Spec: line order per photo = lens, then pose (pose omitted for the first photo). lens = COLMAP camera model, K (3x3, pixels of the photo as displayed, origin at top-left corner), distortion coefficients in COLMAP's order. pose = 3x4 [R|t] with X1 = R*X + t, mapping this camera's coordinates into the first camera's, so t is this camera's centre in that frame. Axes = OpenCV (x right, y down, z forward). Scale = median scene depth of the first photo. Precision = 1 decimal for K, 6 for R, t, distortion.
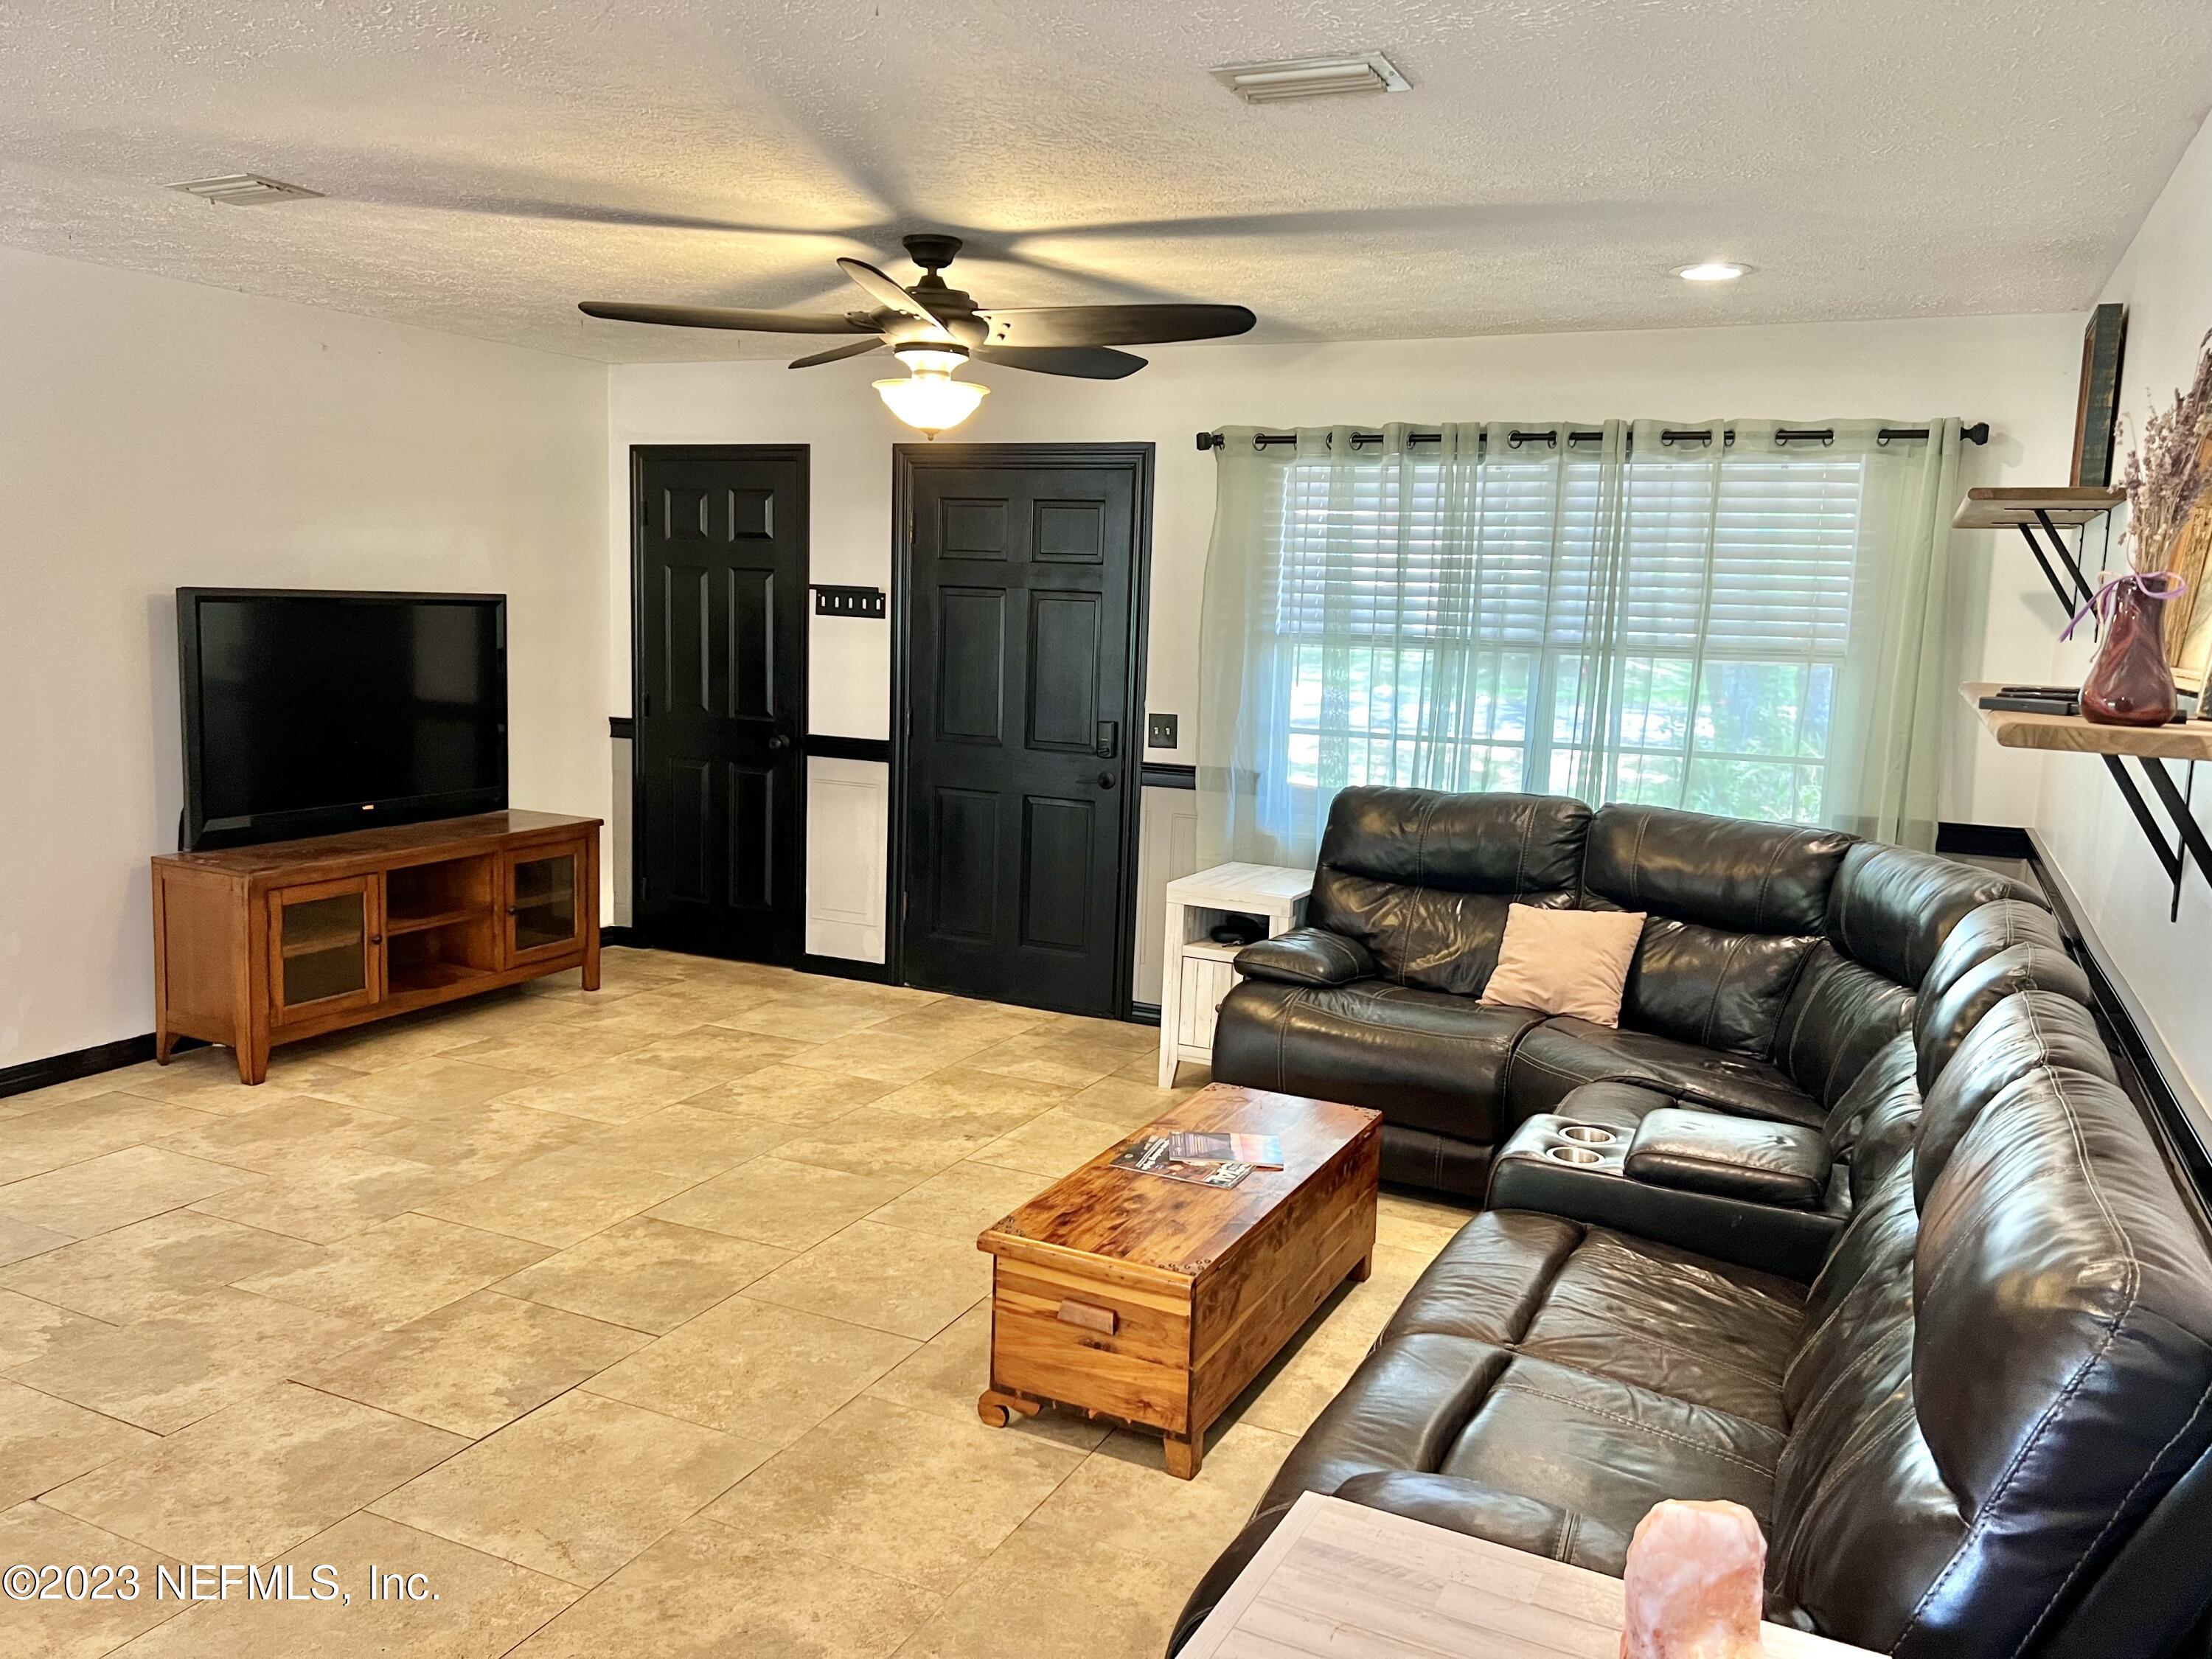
lens RADIAL K [[1659.6, 0, 1106.2], [0, 1659.6, 839.8], [0, 0, 1]] dist [0.062440, -0.073791]
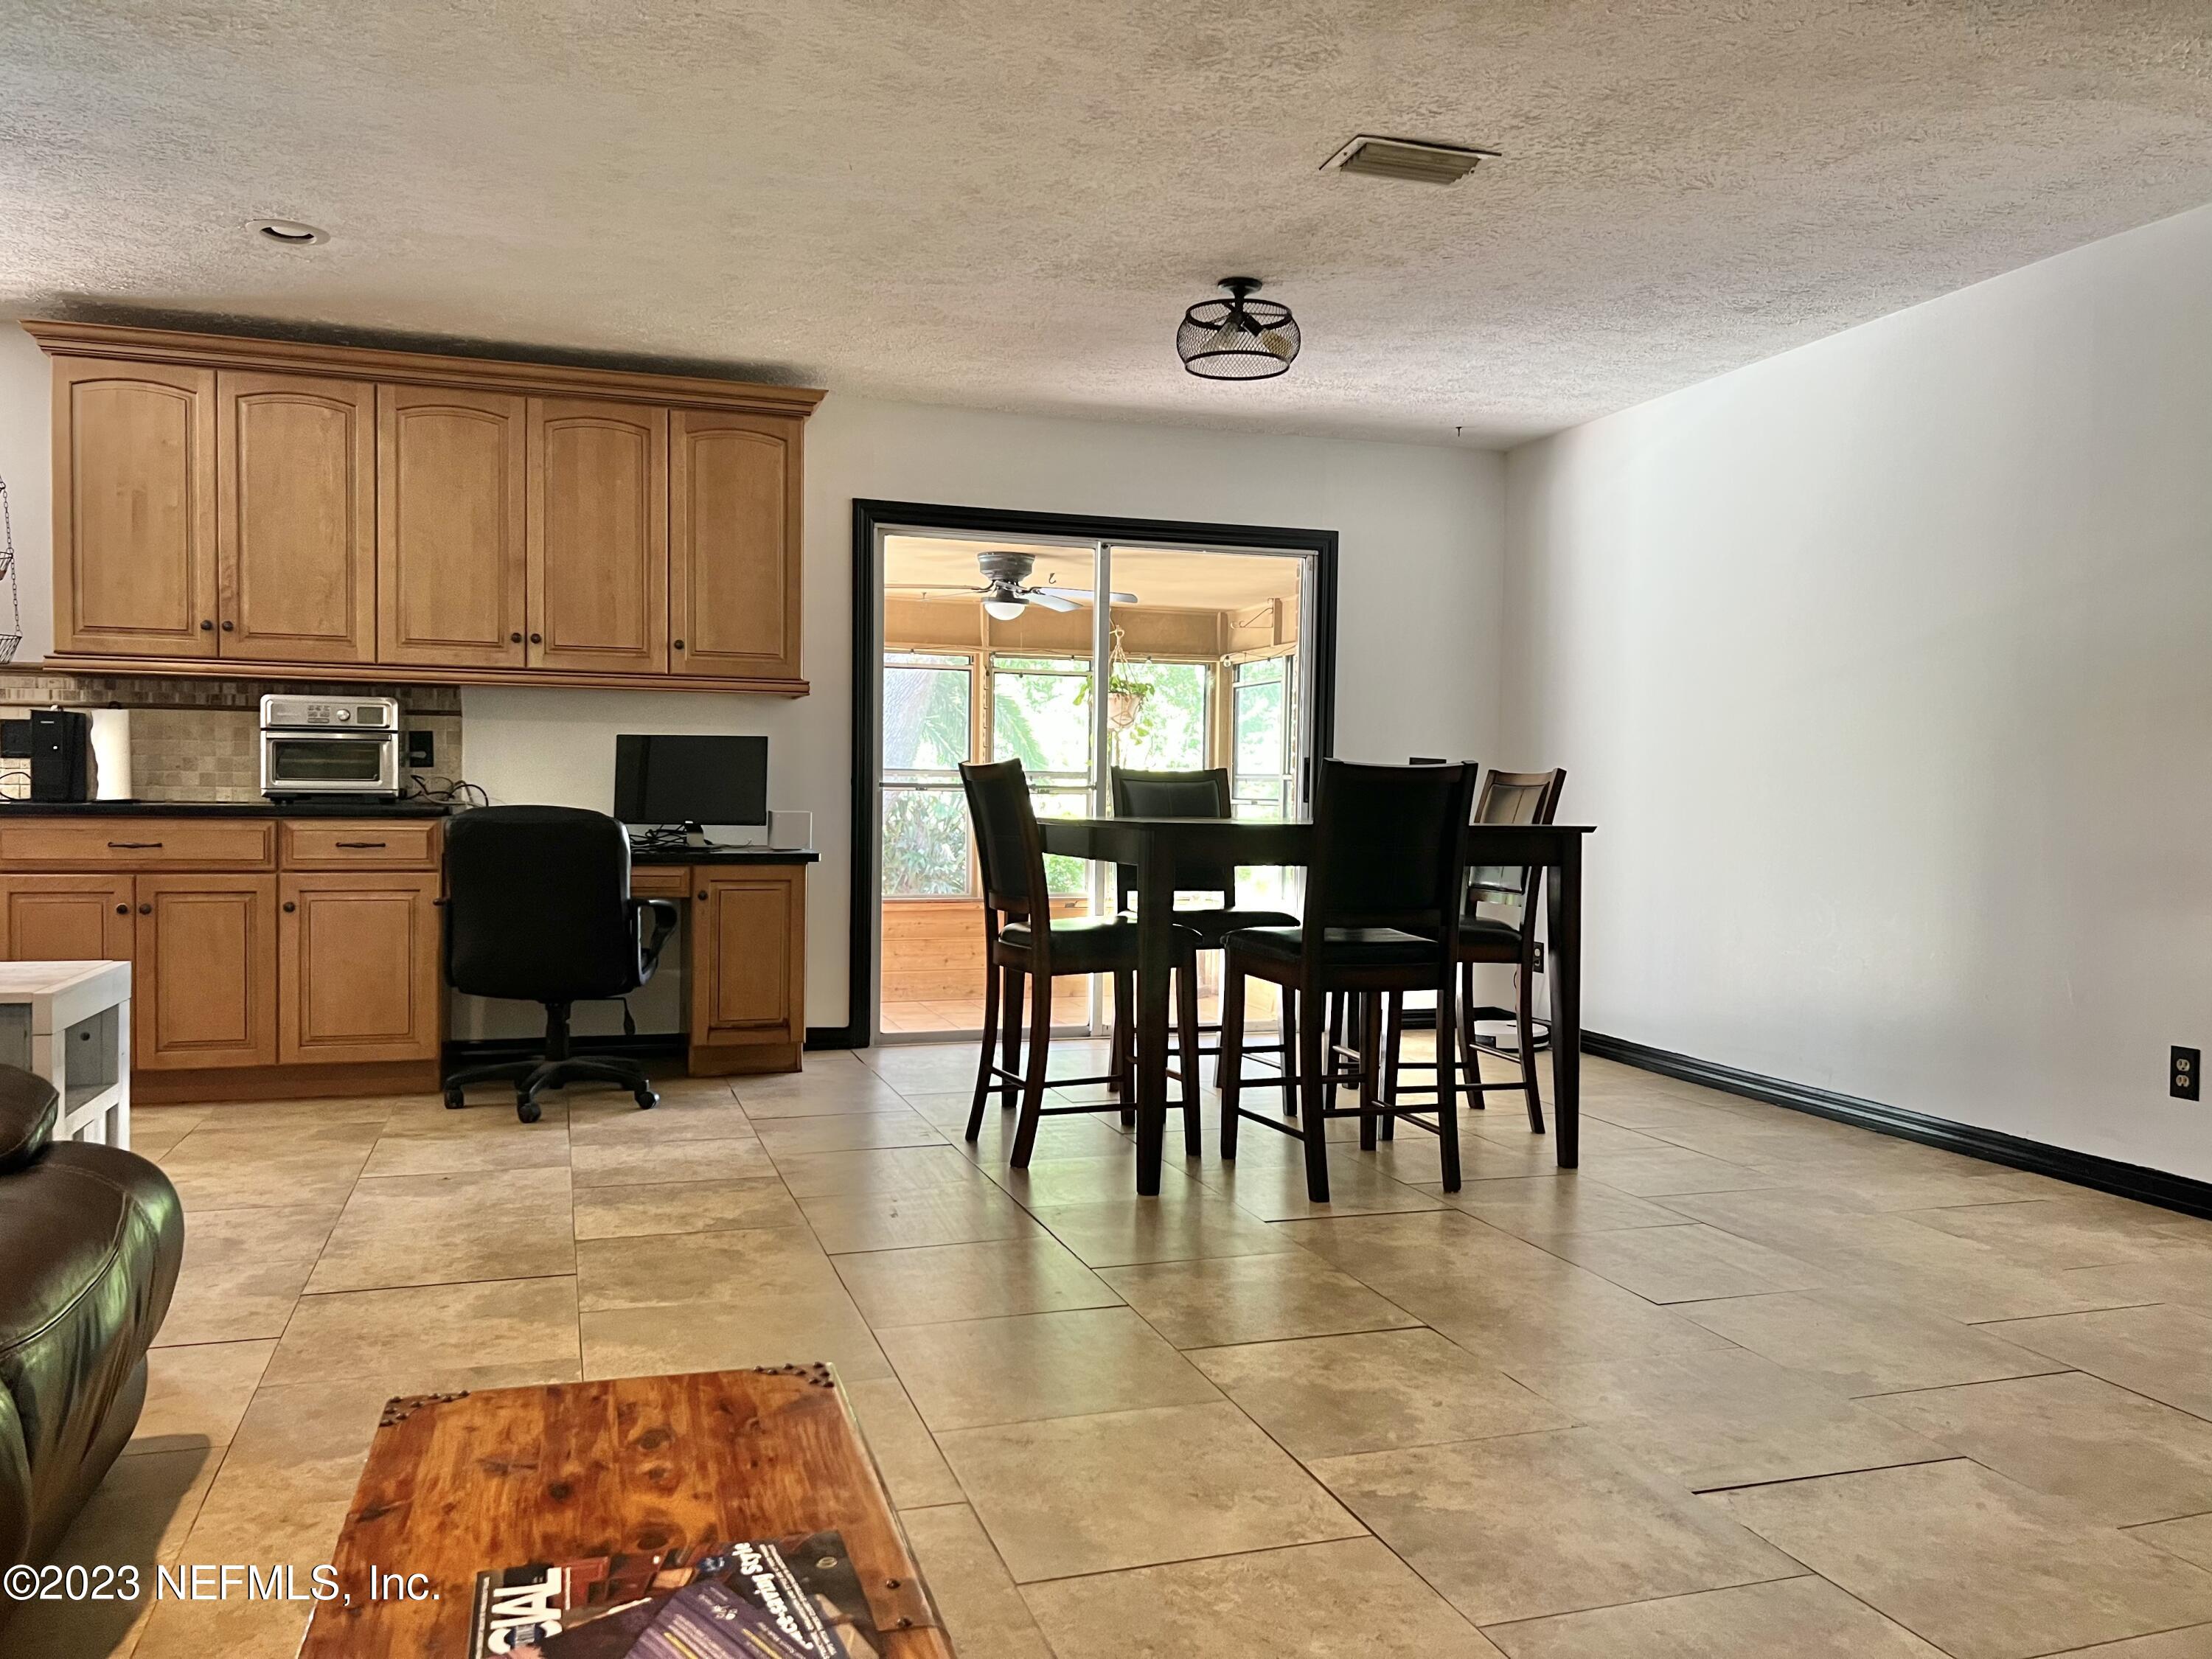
lens RADIAL K [[1659.6, 0, 1099.8], [0, 1659.6, 828.3], [0, 0, 1]] dist [0.062440, -0.073791]
pose [[-0.726394, -0.027818, -0.686716, 0.158962], [-0.140016, 0.984216, 0.108237, -0.010309], [0.672865, 0.174774, -0.718823, 0.900082]]
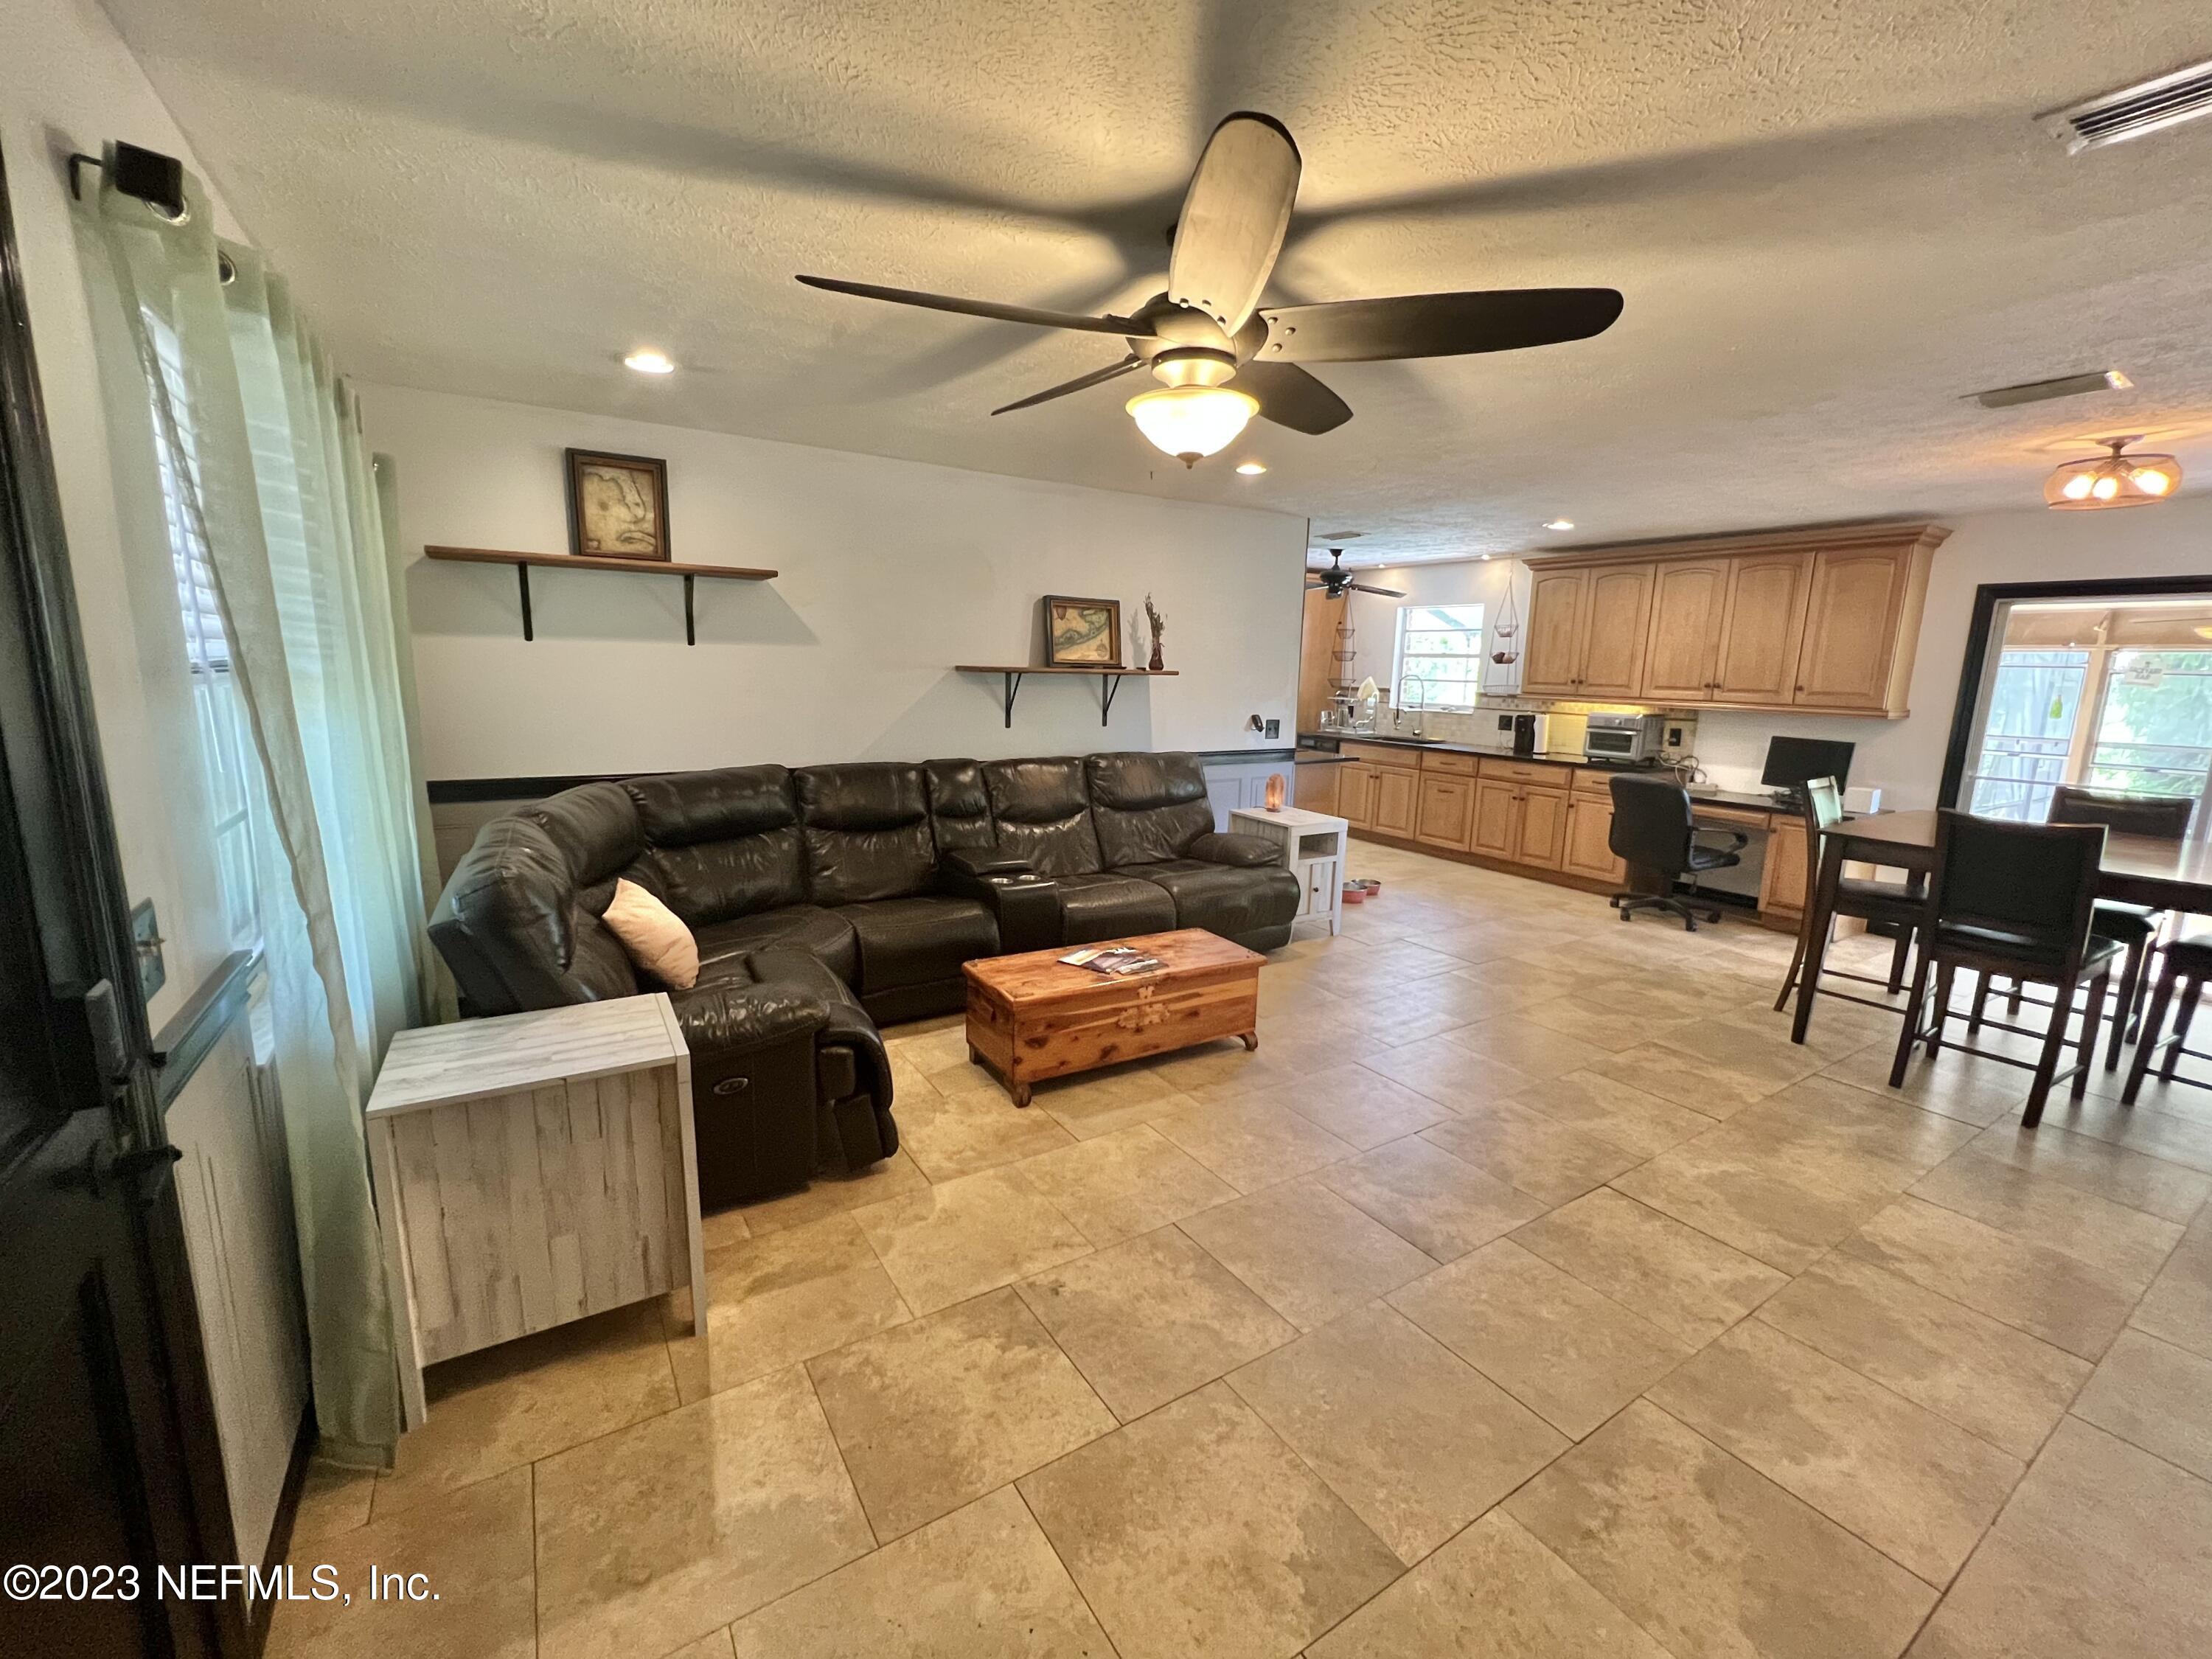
lens RADIAL K [[920.8, 0, 1104.6], [0, 920.8, 823.3], [0, 0, 1]] dist [0.000403, 0.000445]
pose [[-0.846683, -0.147466, 0.511255, -0.295910], [0.023461, 0.949549, 0.312741, -0.184330], [-0.531581, 0.276787, -0.800507, 1.249311]]
